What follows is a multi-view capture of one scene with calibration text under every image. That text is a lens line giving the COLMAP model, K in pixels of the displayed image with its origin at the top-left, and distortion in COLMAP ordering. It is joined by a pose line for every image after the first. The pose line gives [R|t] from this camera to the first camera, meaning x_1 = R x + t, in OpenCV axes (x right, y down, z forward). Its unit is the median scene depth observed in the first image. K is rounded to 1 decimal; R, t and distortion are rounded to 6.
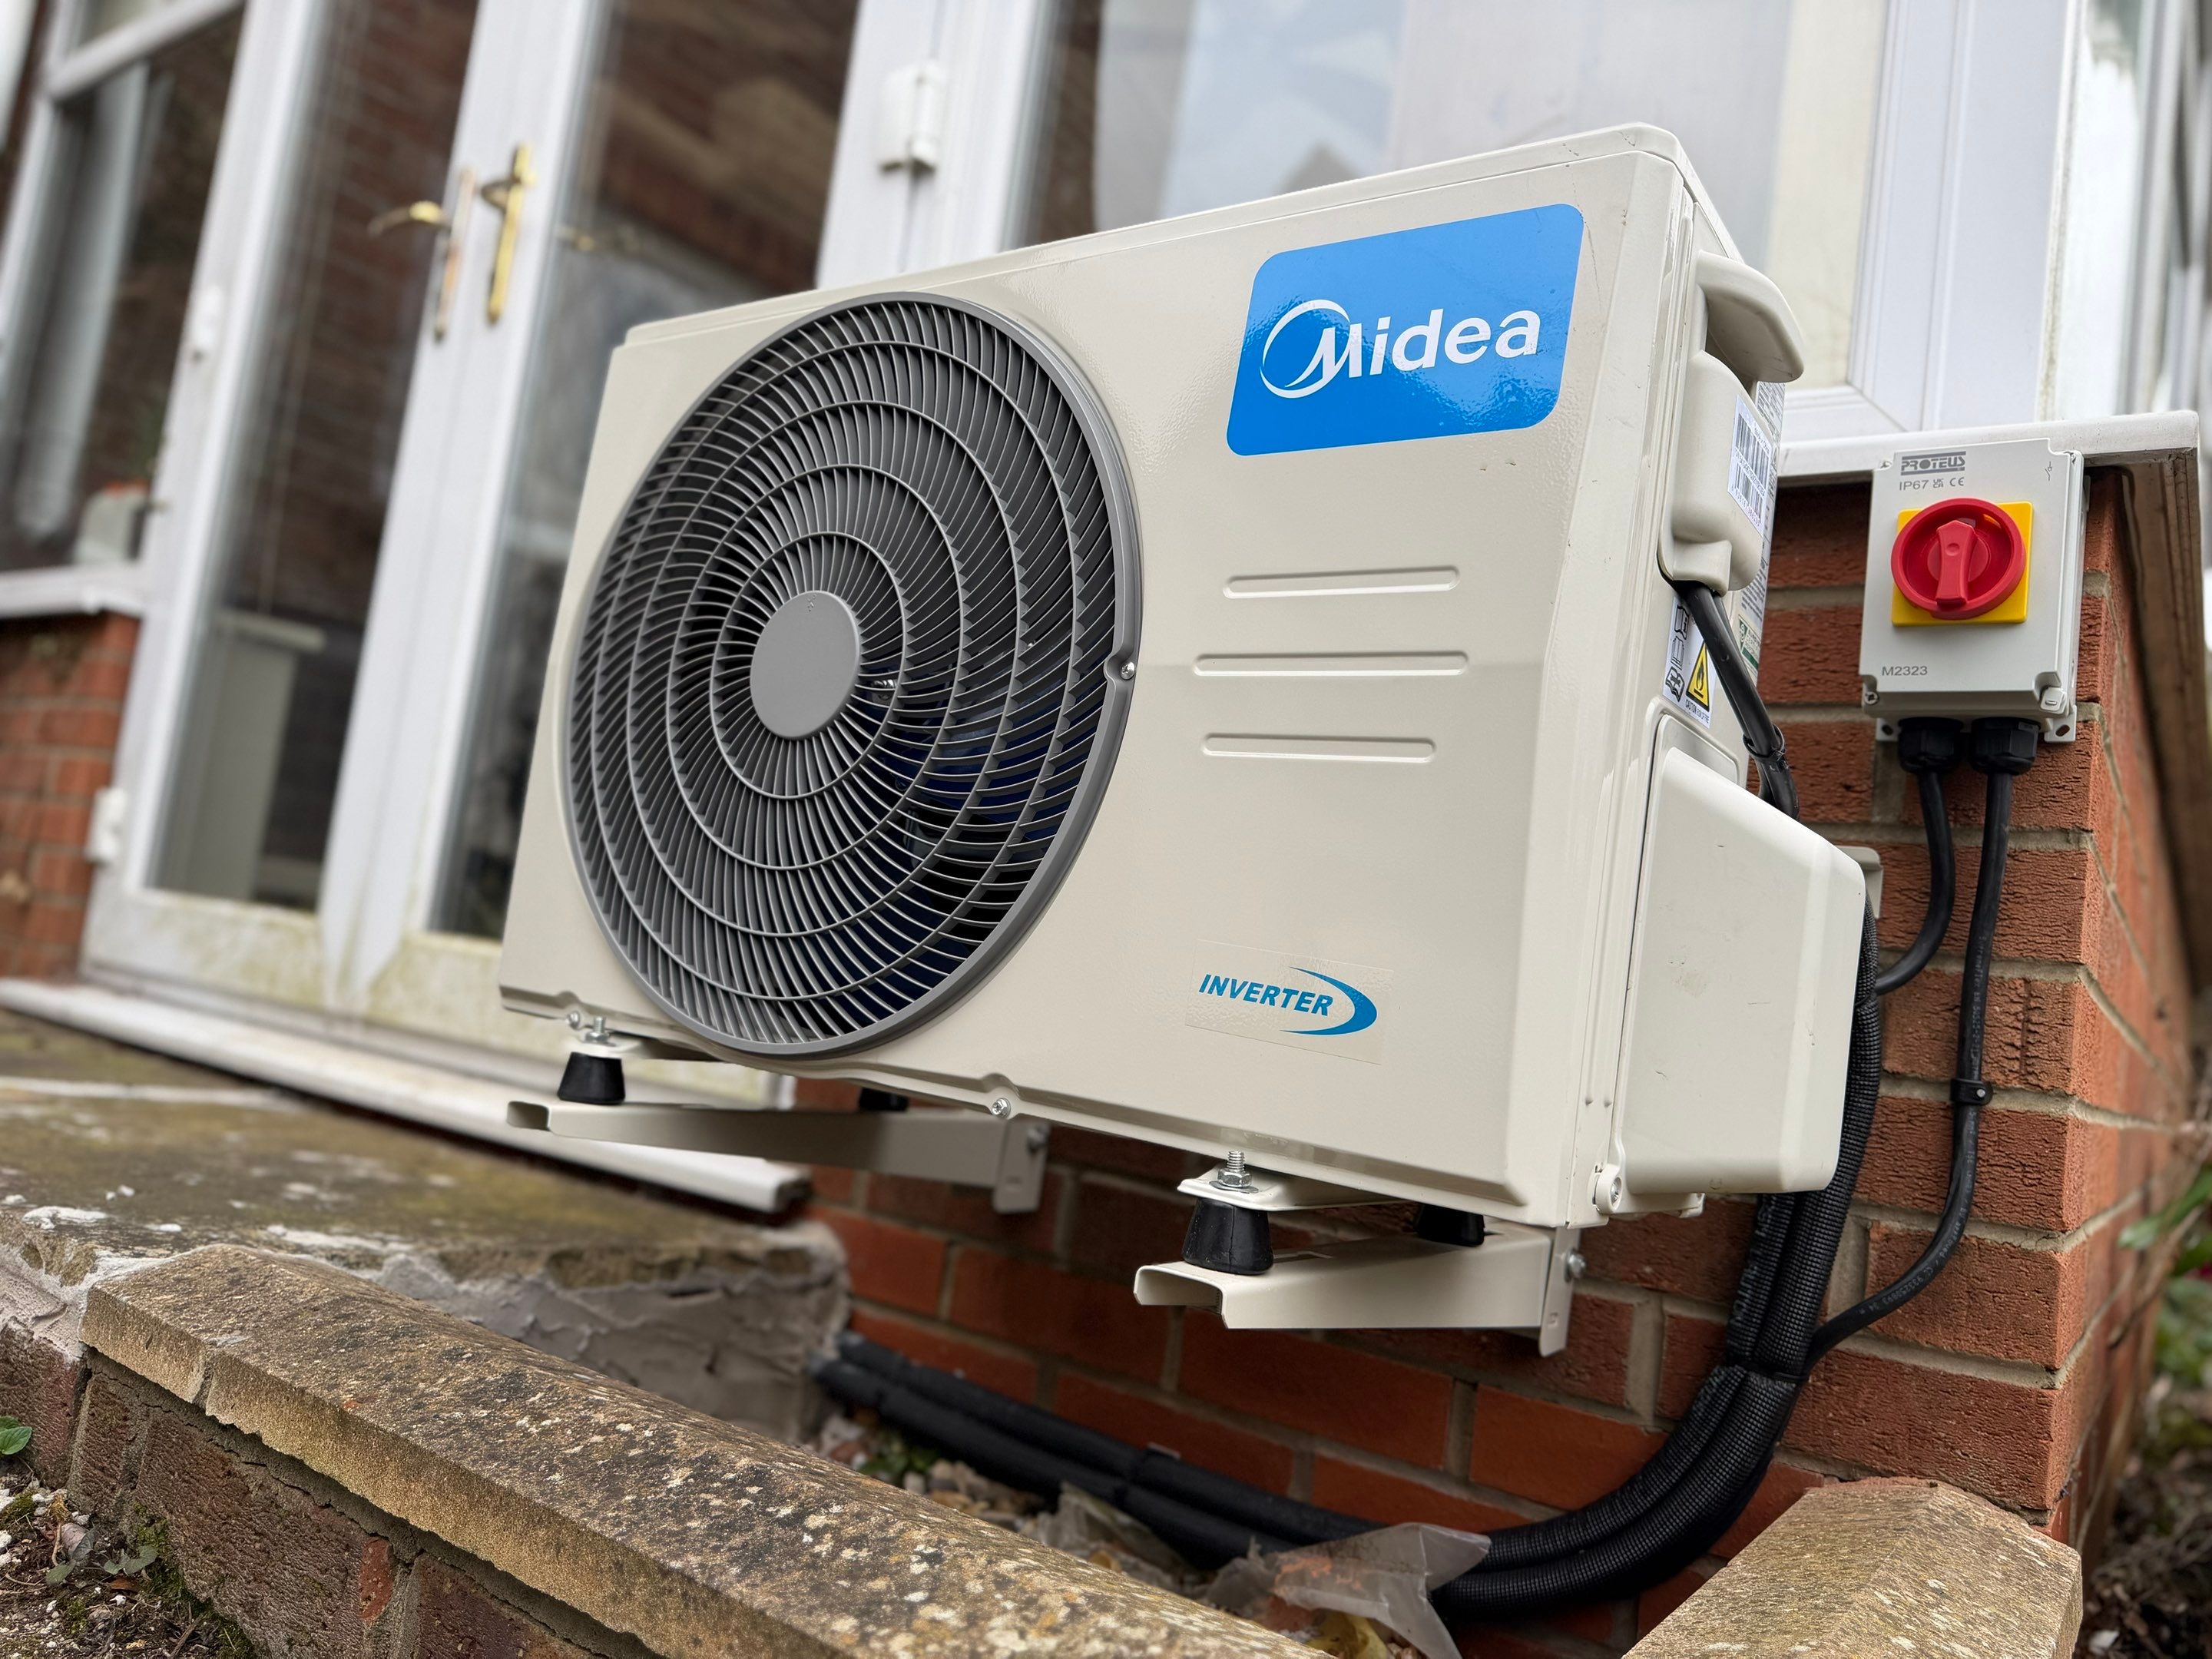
lens RADIAL K [[1573.8, 0, 1106.0], [0, 1573.8, 829.5], [0, 0, 1]] dist [0.003801, -0.002497]
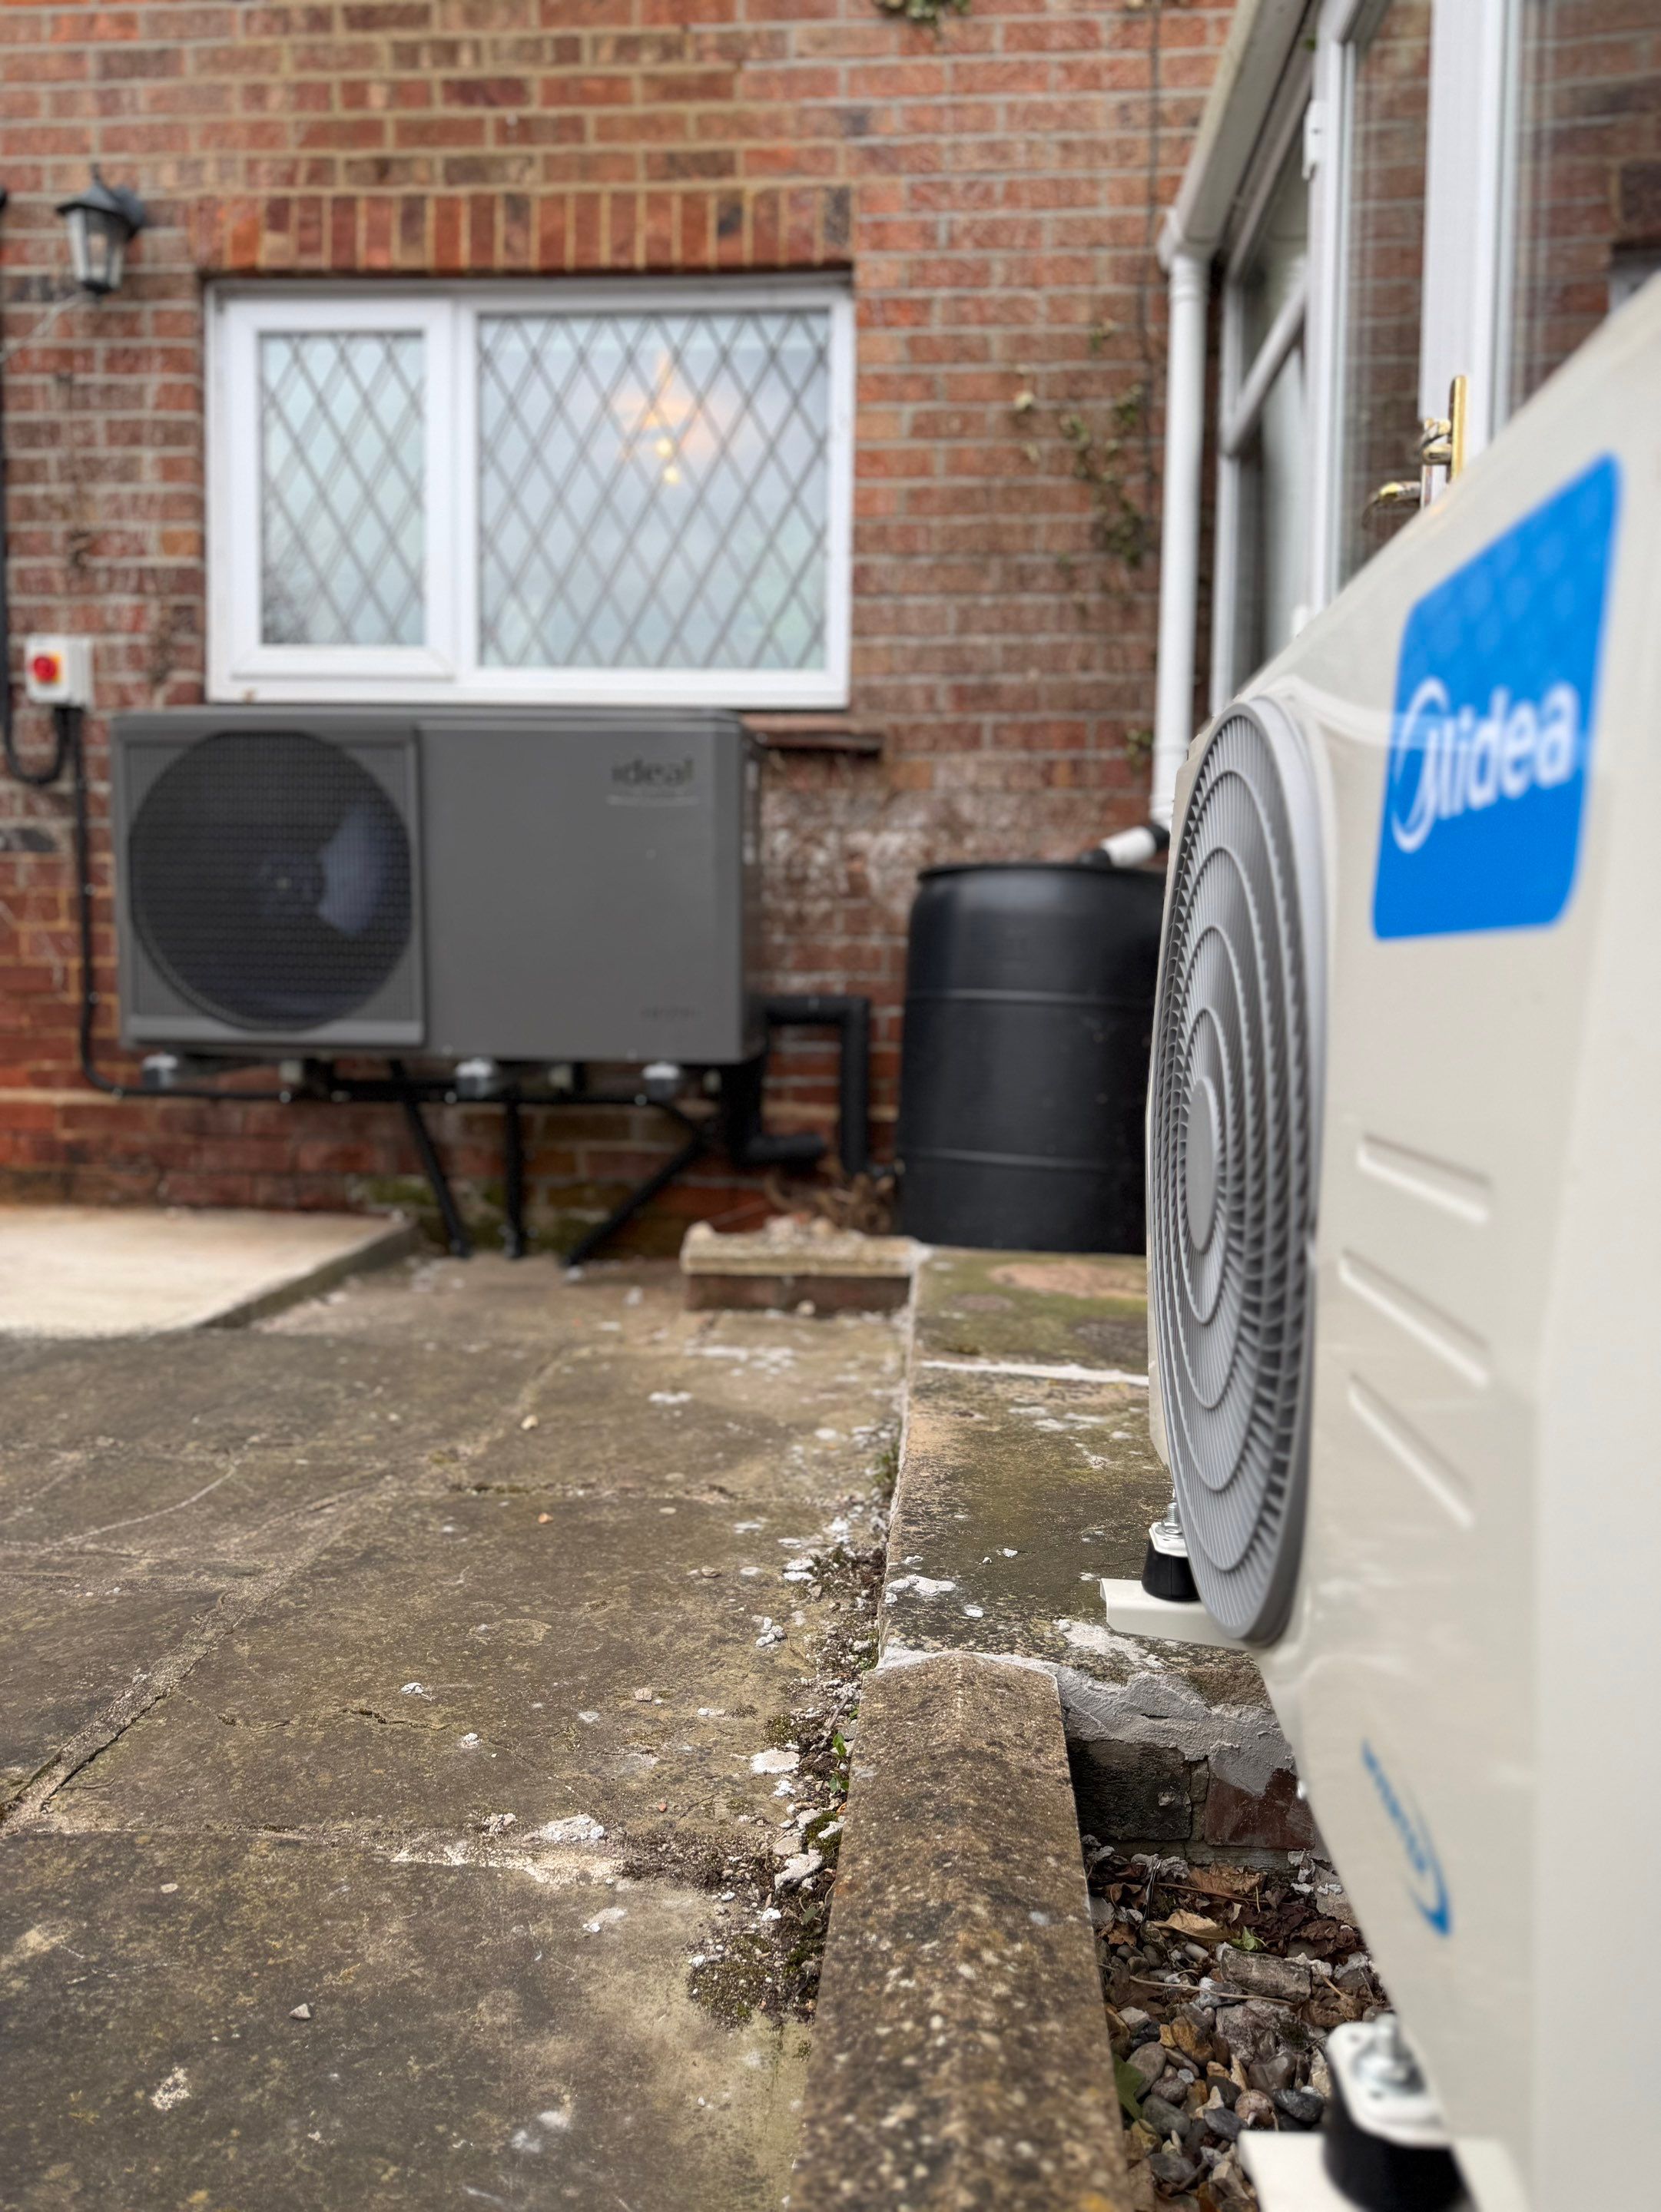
lens RADIAL K [[1574.0, 0, 829.5], [0, 1574.0, 1114.9], [0, 0, 1]] dist [0.003801, -0.002497]
pose [[0.511193, -0.059236, -0.857422, 0.537004], [0.145380, 0.989206, 0.018335, -0.217260], [0.847081, -0.134025, 0.514287, 0.470994]]
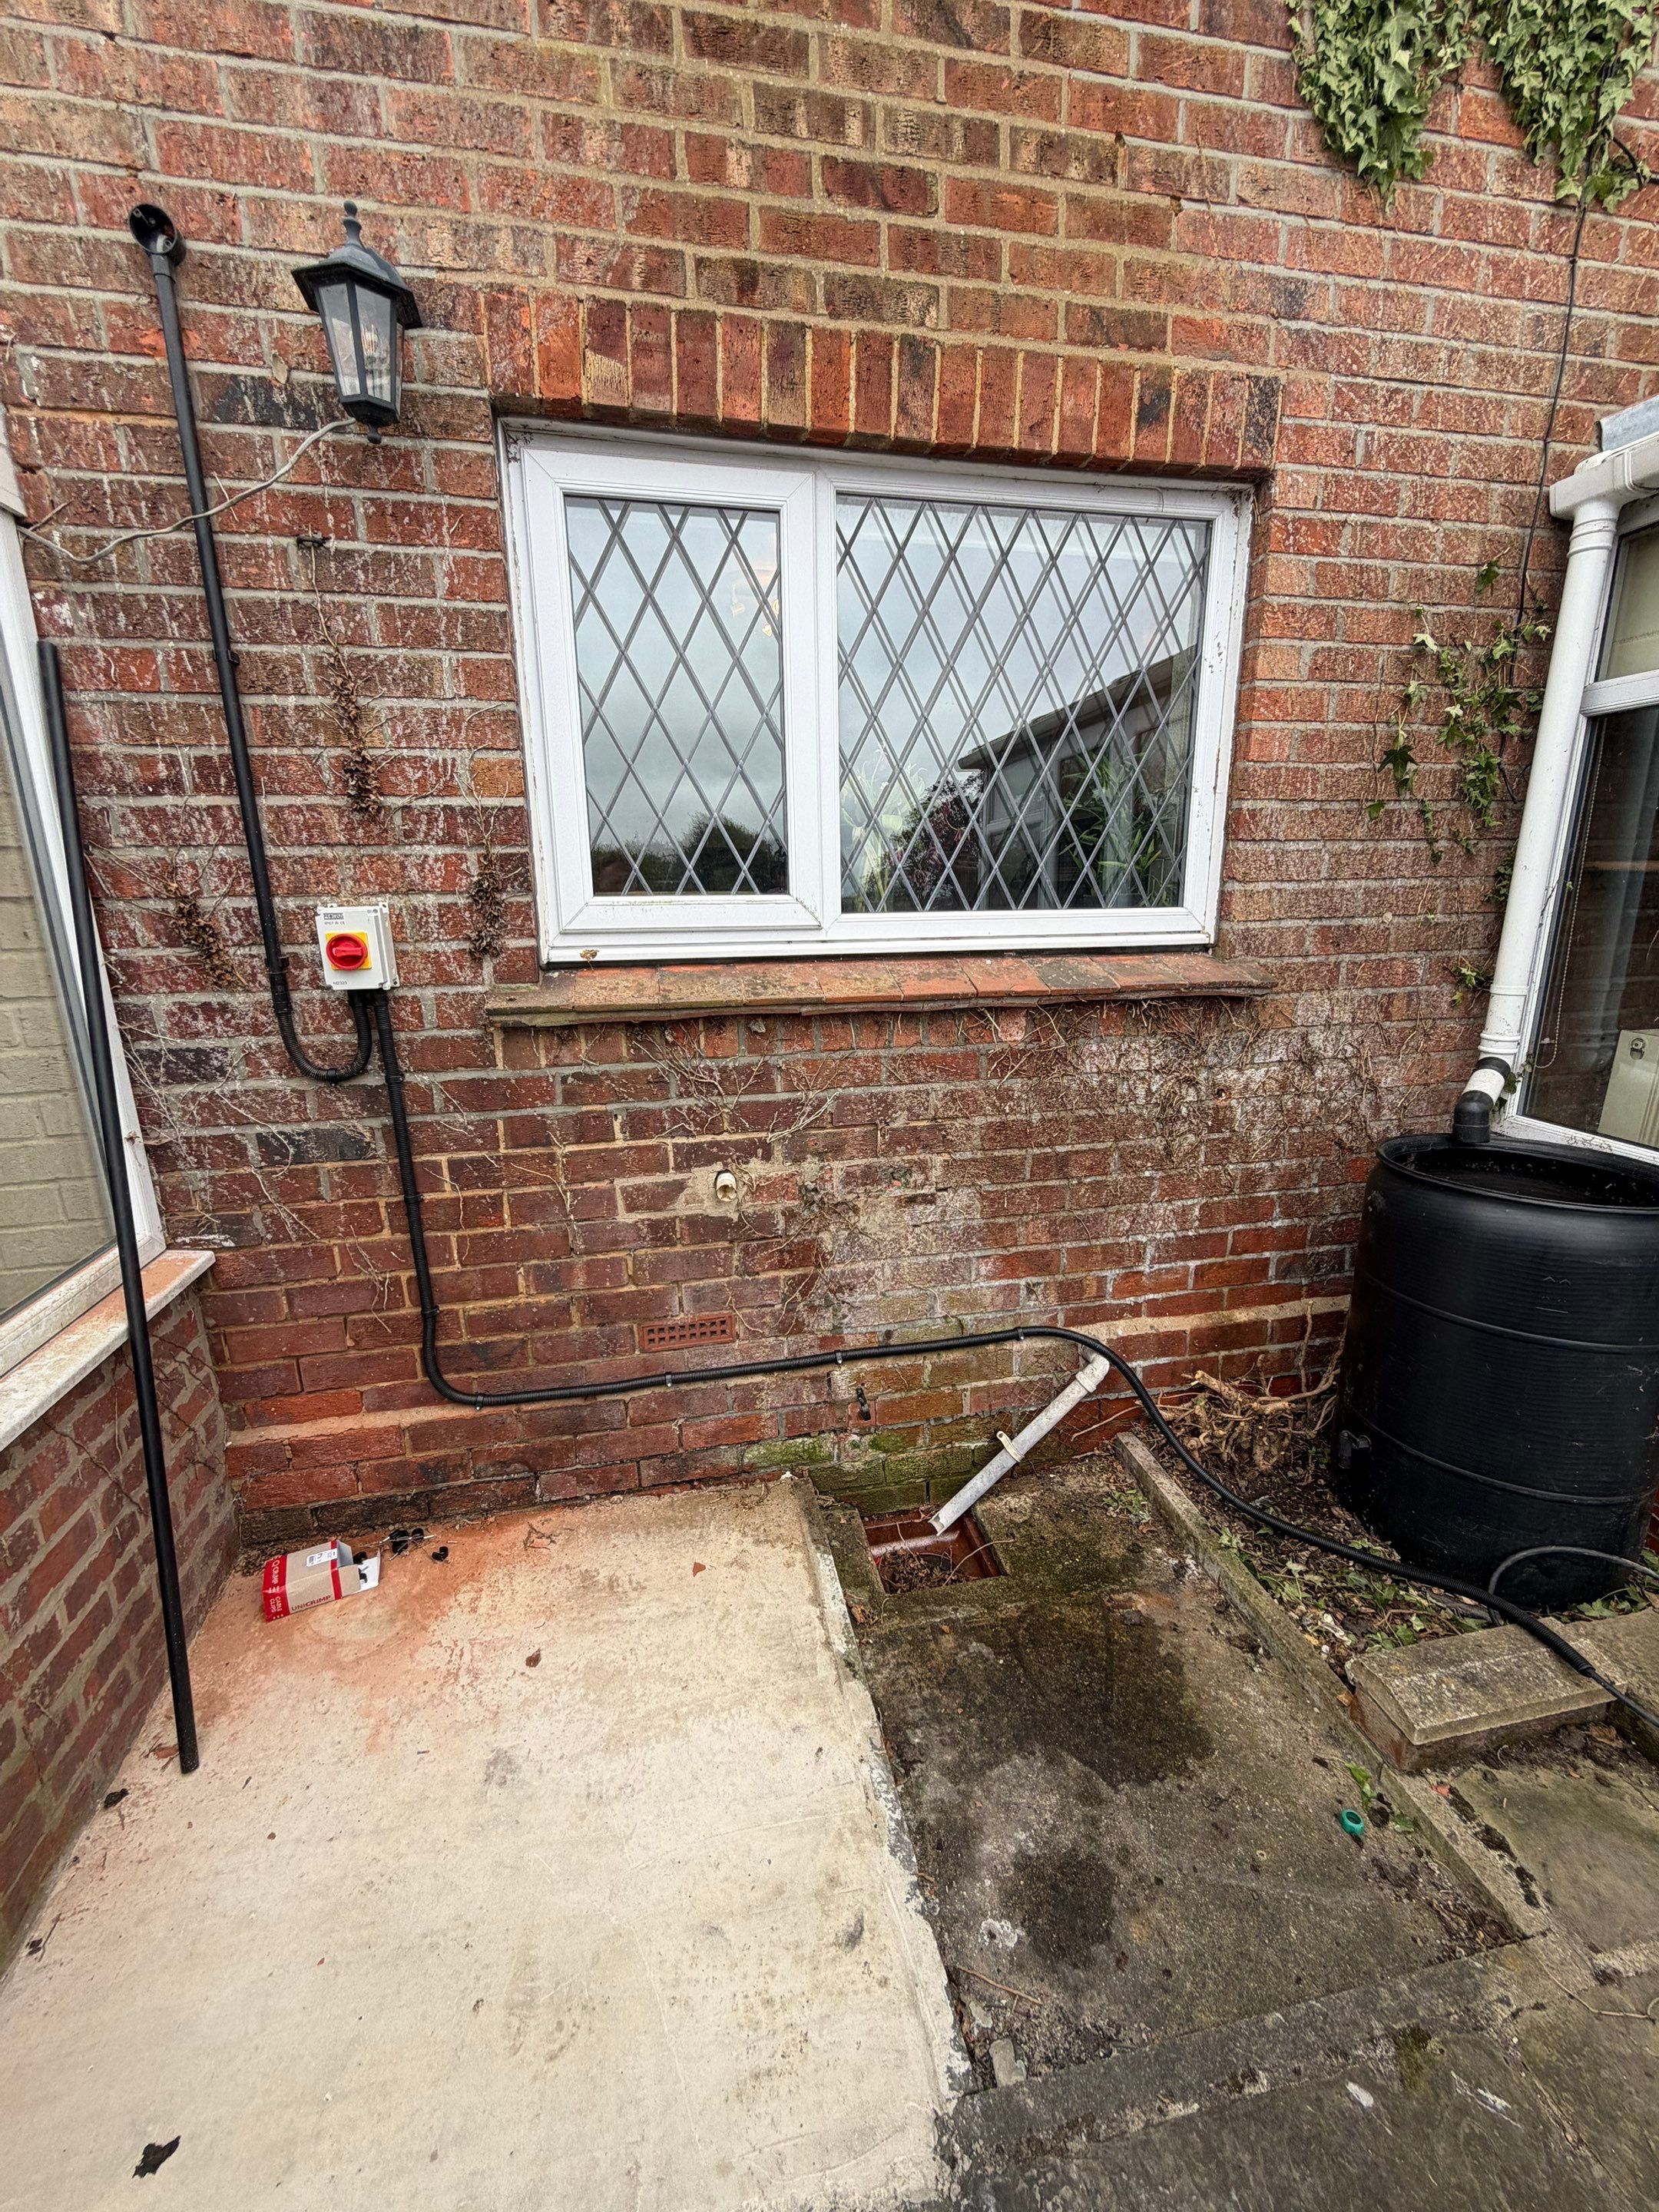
lens RADIAL K [[867.4, 0, 831.2], [0, 867.4, 1090.4], [0, 0, 1]] dist [0.001834, -0.000213]
pose [[0.722442, 0.021212, -0.691106, -2.579798], [0.183301, 0.957891, 0.221012, -1.805368], [0.666692, -0.286349, 0.688133, 0.357779]]
